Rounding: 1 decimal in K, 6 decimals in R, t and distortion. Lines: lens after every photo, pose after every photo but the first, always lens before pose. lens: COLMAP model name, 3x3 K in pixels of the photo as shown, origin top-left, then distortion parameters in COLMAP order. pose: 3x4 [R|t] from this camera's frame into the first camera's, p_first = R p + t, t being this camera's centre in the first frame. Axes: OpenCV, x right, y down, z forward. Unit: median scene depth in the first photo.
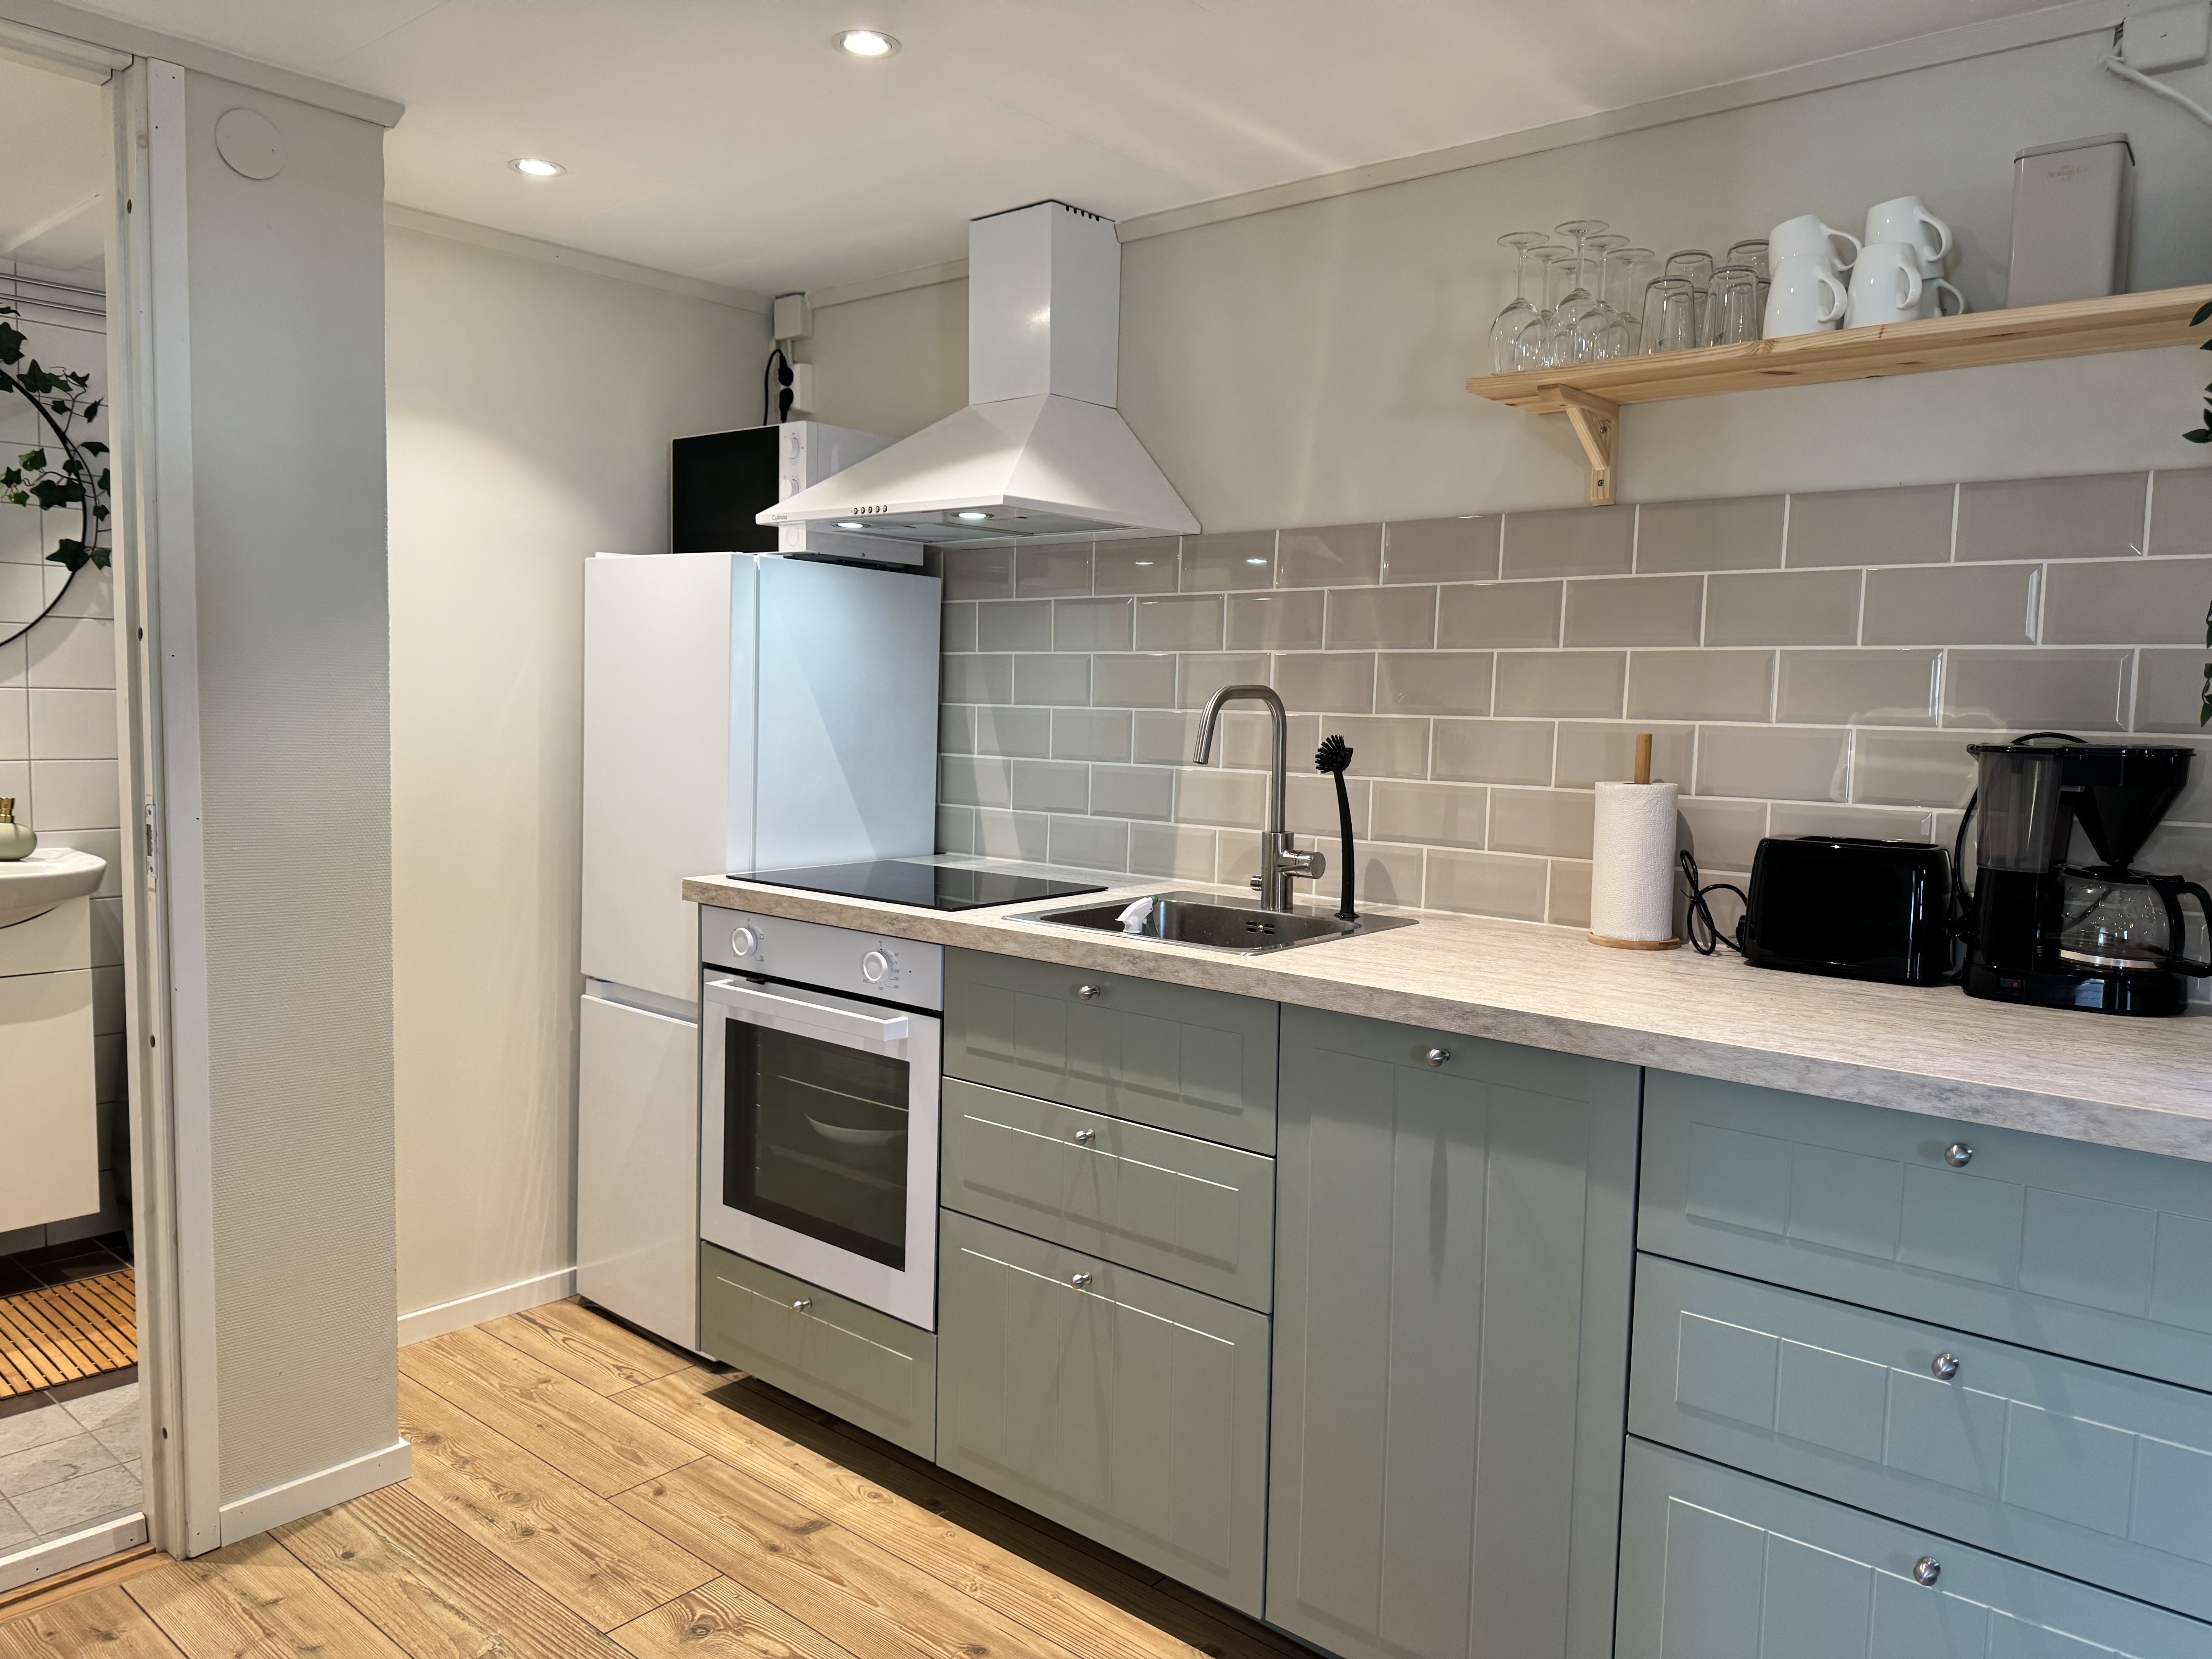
lens RADIAL K [[1609.5, 0, 1106.0], [0, 1609.5, 829.5], [0, 0, 1]] dist [0.018784, -0.011636]
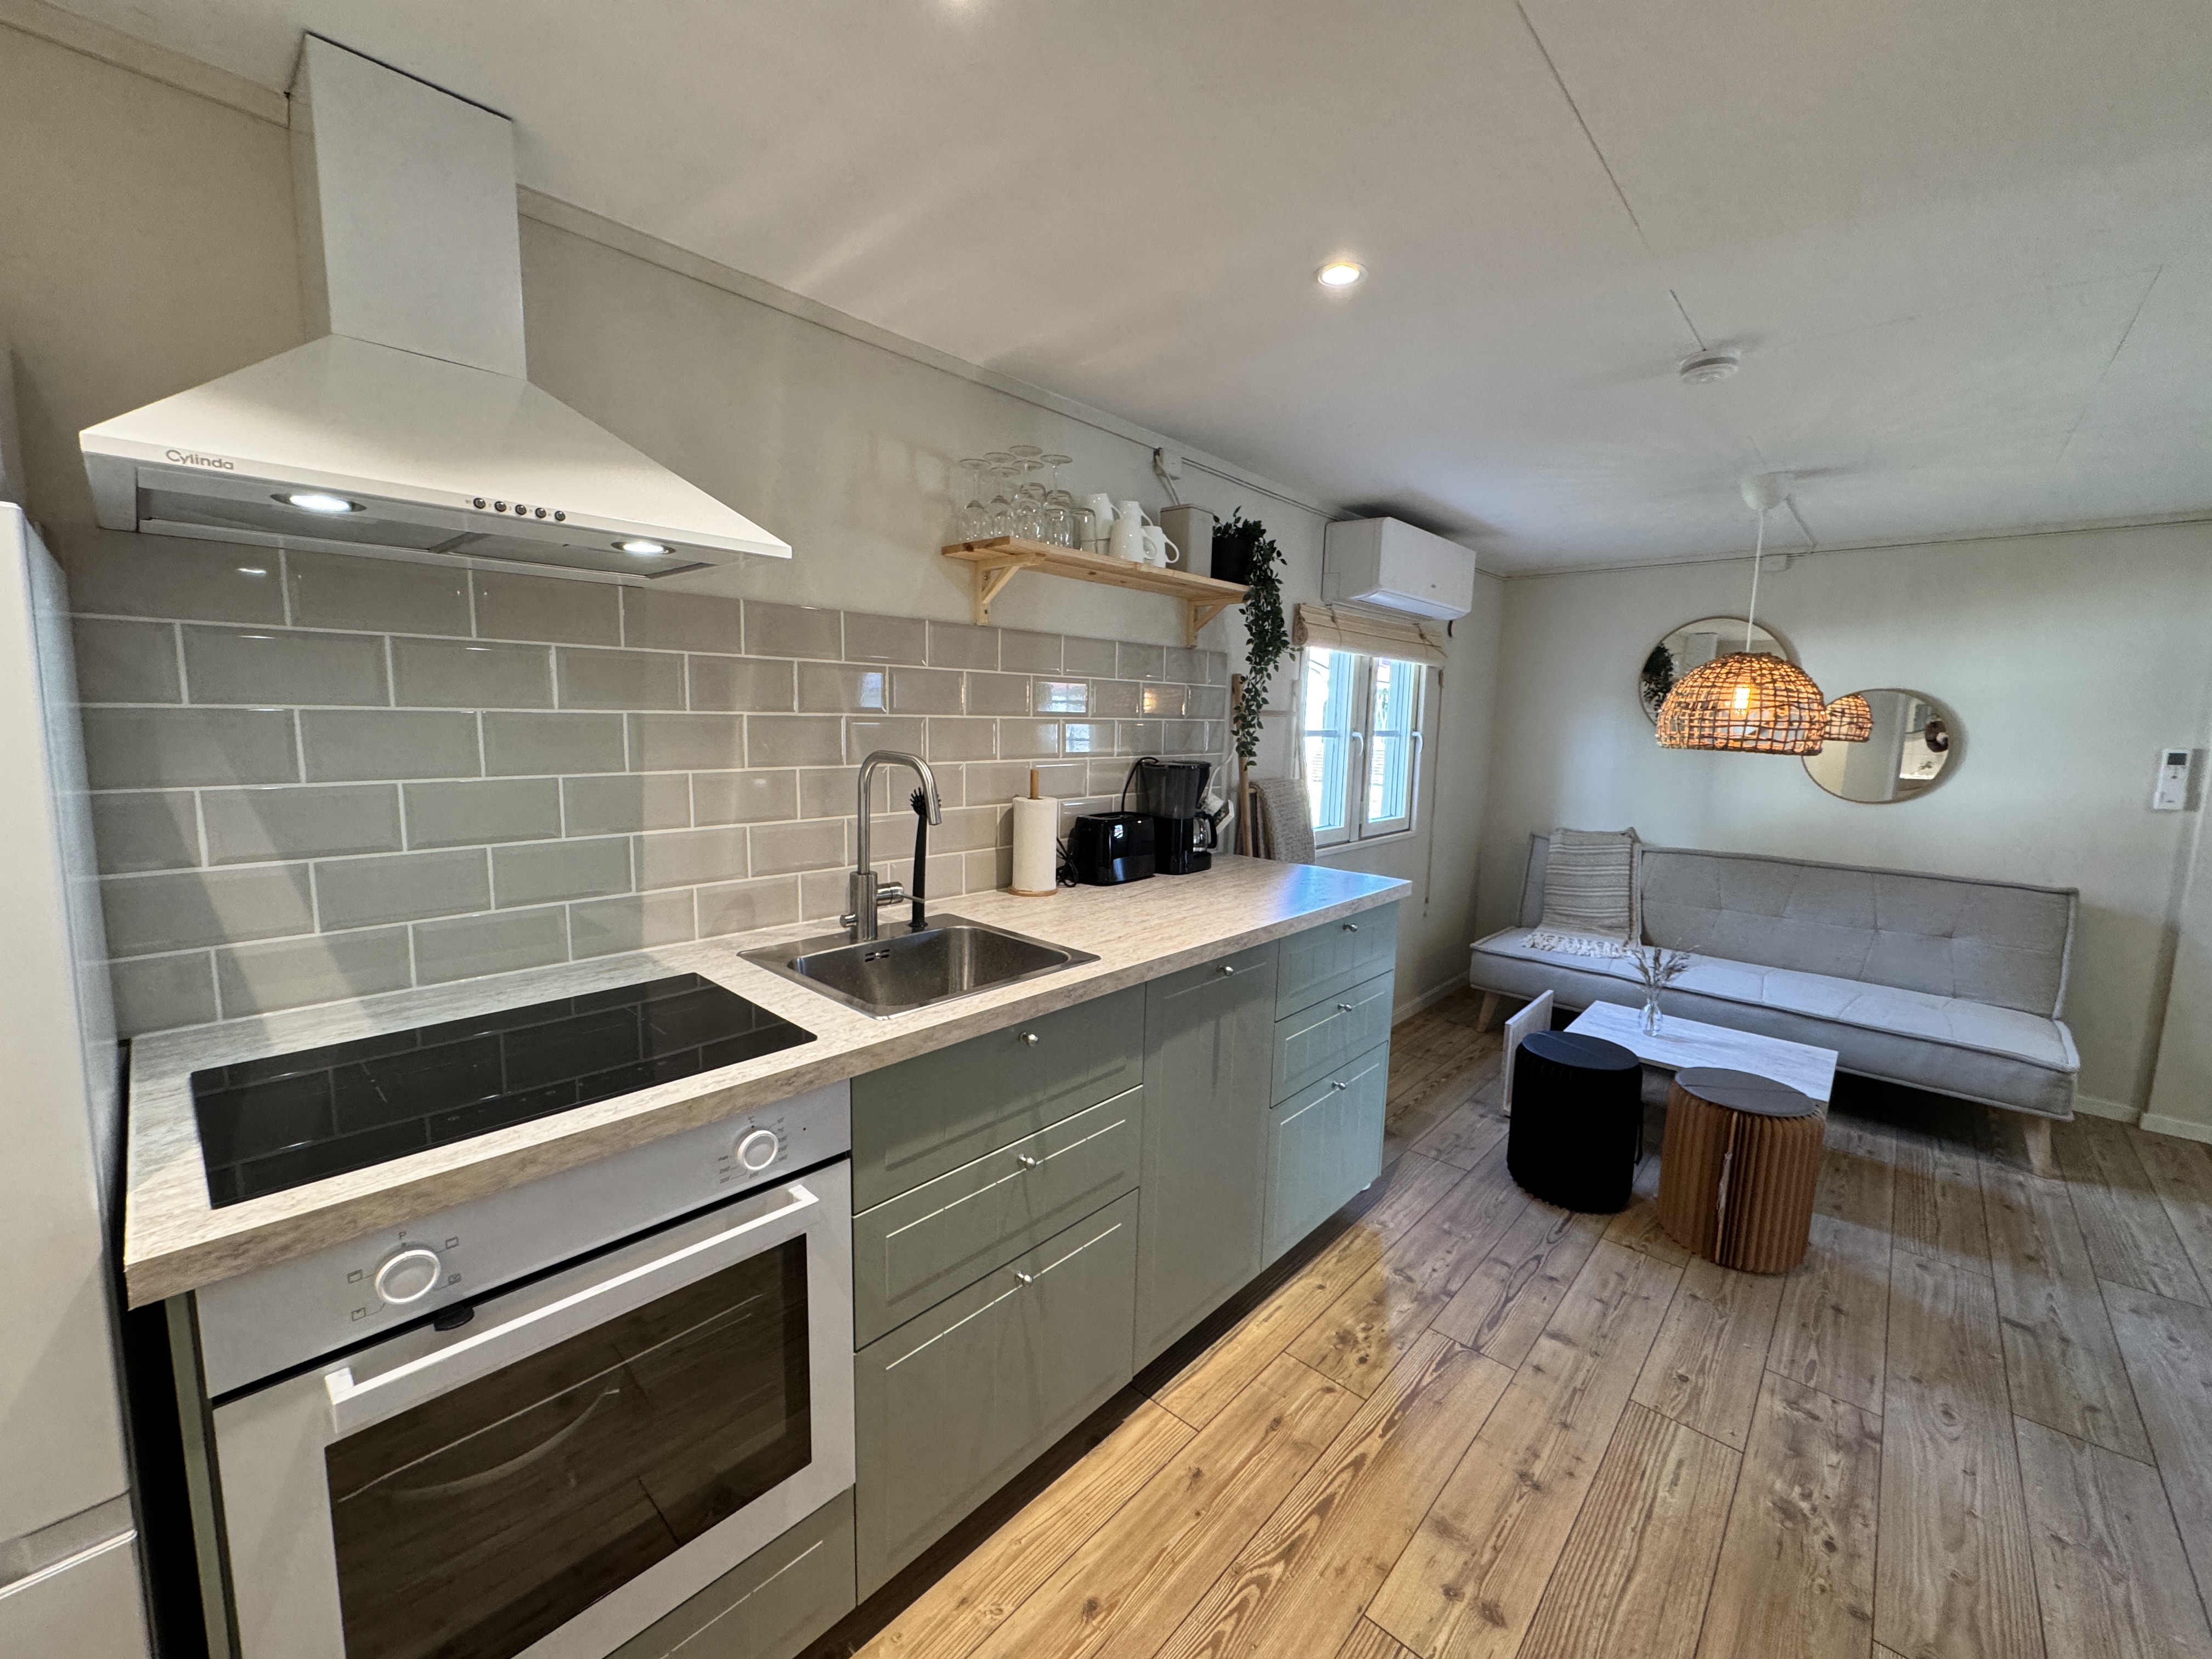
lens RADIAL K [[872.4, 0, 1106.0], [0, 872.4, 829.5], [0, 0, 1]] dist [-0.012860, -0.000139]
pose [[0.026142, -0.154418, 0.987660, -0.537822], [0.057248, 0.986607, 0.152738, -0.122759], [-0.998018, 0.052549, 0.034632, 0.832870]]
